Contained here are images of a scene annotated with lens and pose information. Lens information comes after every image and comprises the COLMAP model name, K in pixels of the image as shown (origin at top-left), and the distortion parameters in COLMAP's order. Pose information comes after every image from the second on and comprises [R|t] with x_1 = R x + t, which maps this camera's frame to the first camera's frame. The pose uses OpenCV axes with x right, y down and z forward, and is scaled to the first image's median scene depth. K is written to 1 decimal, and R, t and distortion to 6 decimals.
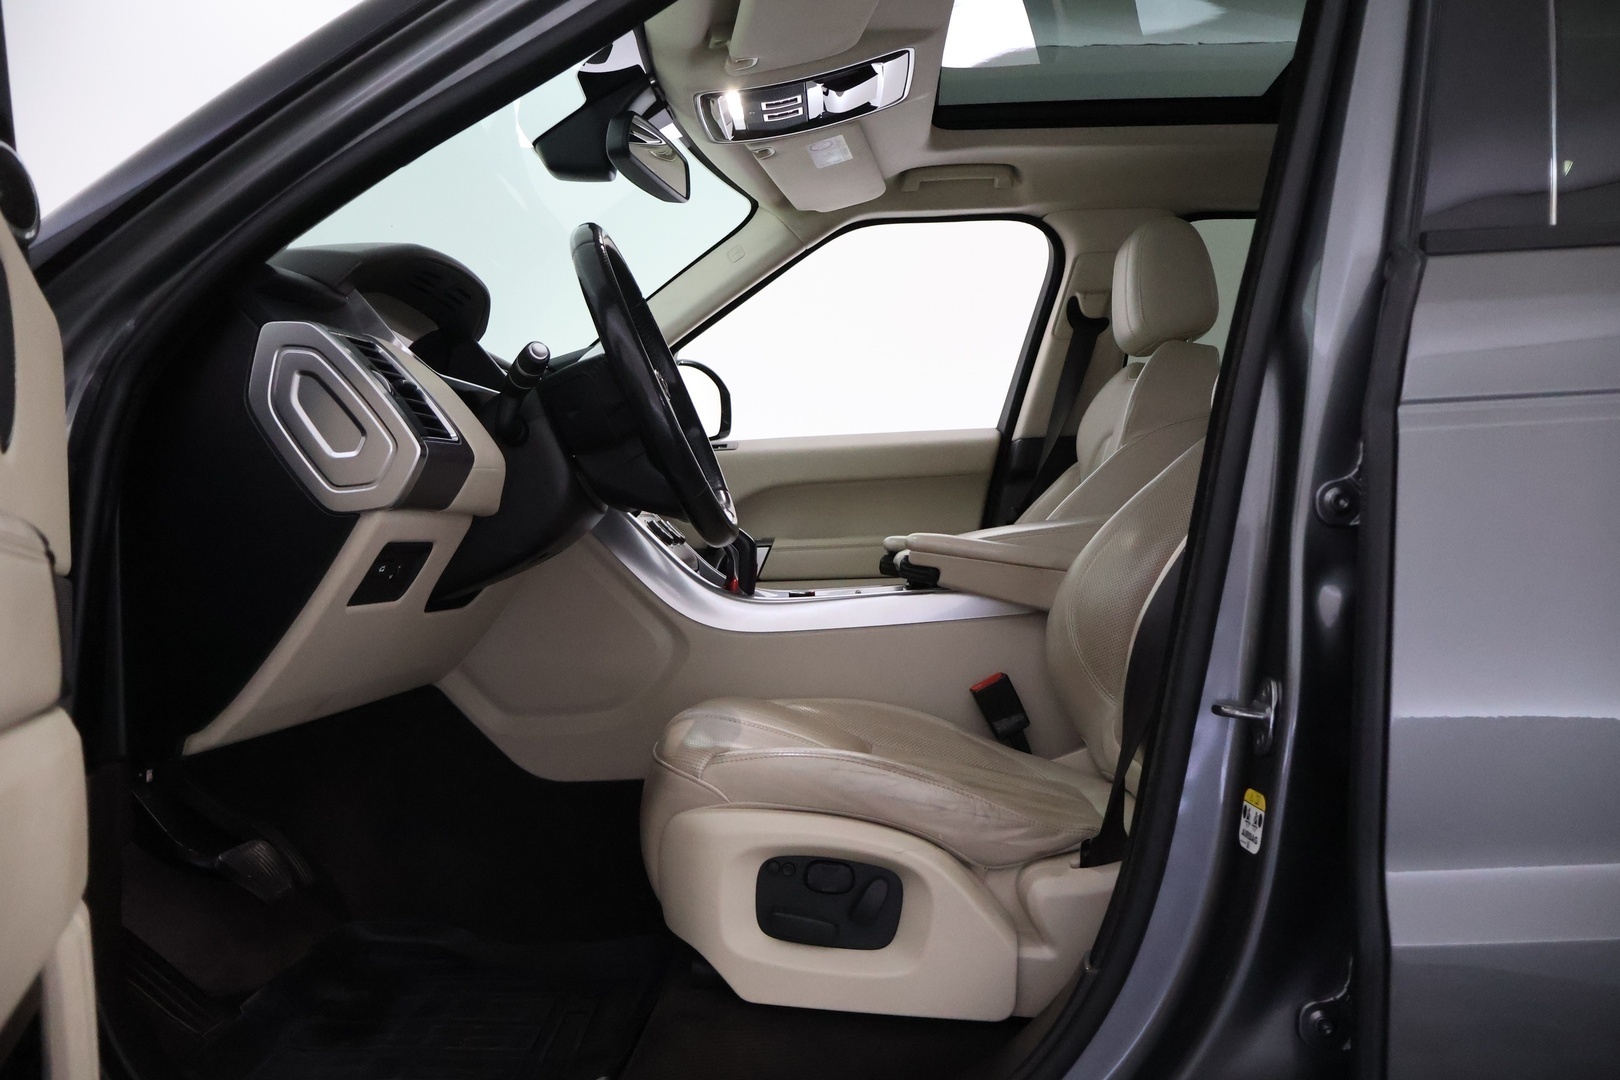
lens RADIAL K [[1345.1, 0, 815.4], [0, 1345.1, 544.6], [0, 0, 1]] dist [-0.007066, -0.018595]
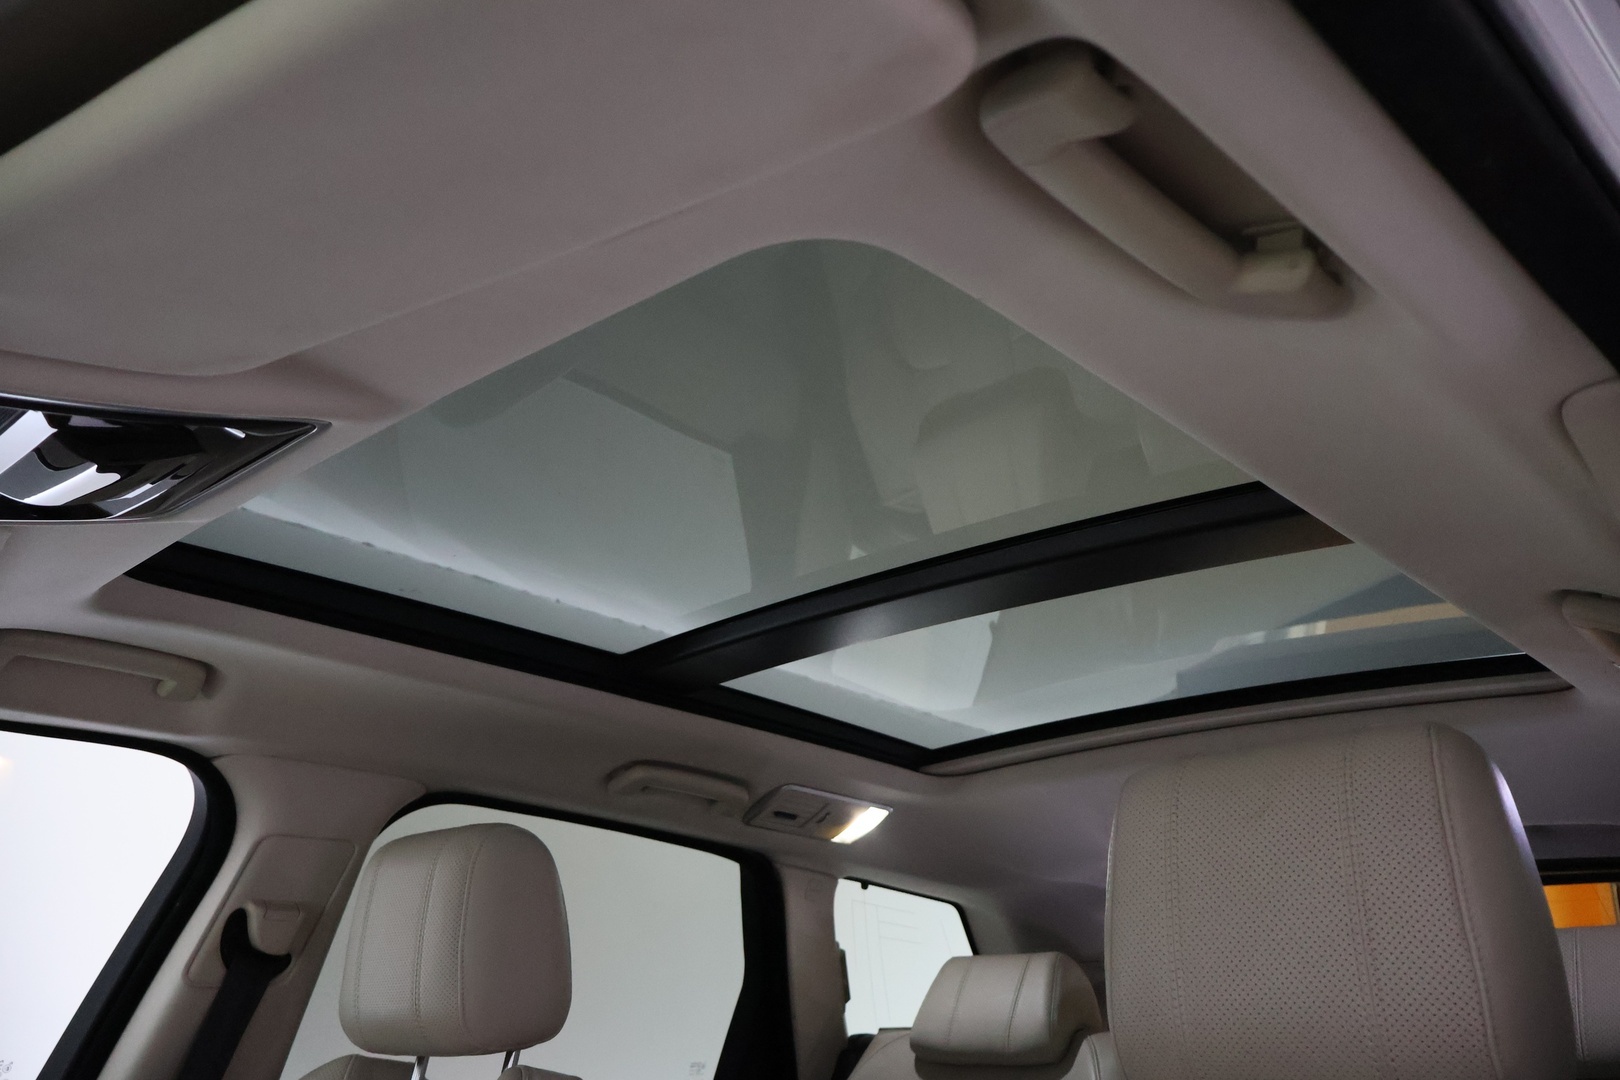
lens RADIAL K [[1345.1, 0, 807.9], [0, 1345.1, 544.9], [0, 0, 1]] dist [-0.007066, -0.018595]
pose [[0.677705, 0.277574, 0.680932, -0.072232], [-0.023700, 0.933782, -0.357058, -0.142452], [-0.734952, 0.225841, 0.639407, 0.473428]]
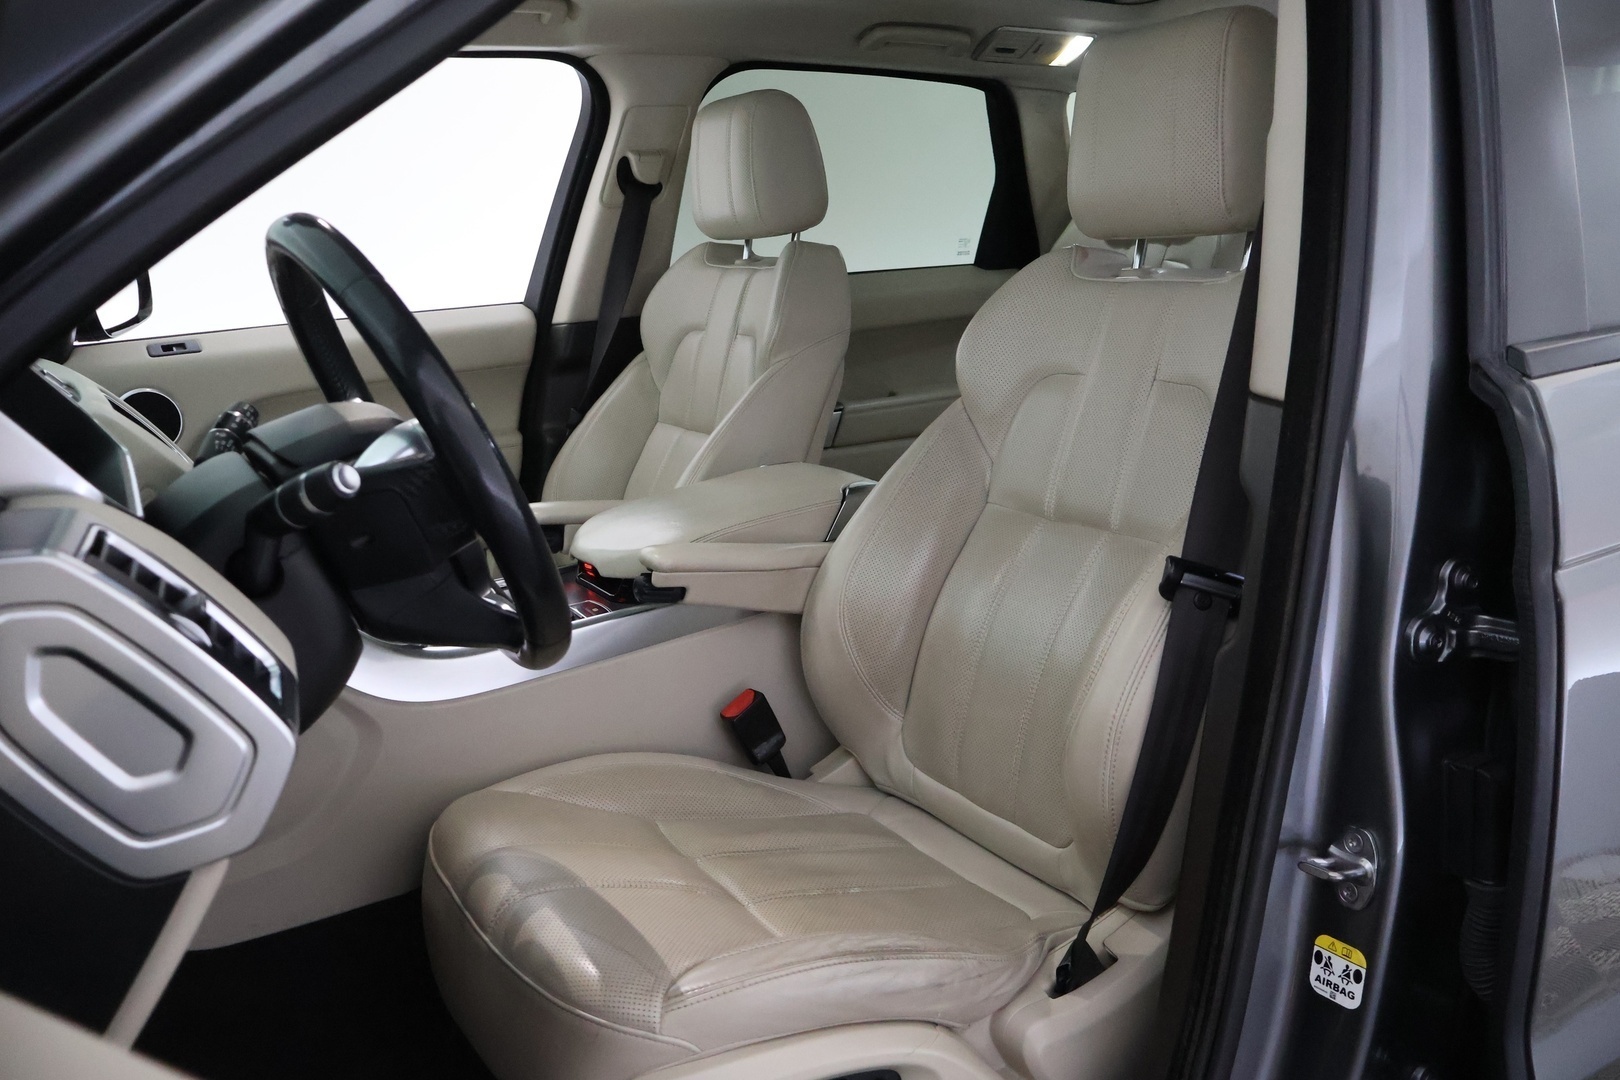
lens RADIAL K [[1345.1, 0, 825.1], [0, 1345.1, 537.5], [0, 0, 1]] dist [-0.007066, -0.018595]
pose [[0.847043, -0.133021, 0.514611, -0.184685], [0.028005, 0.978002, 0.206707, -0.129470], [-0.530787, -0.160678, 0.832135, 0.194699]]
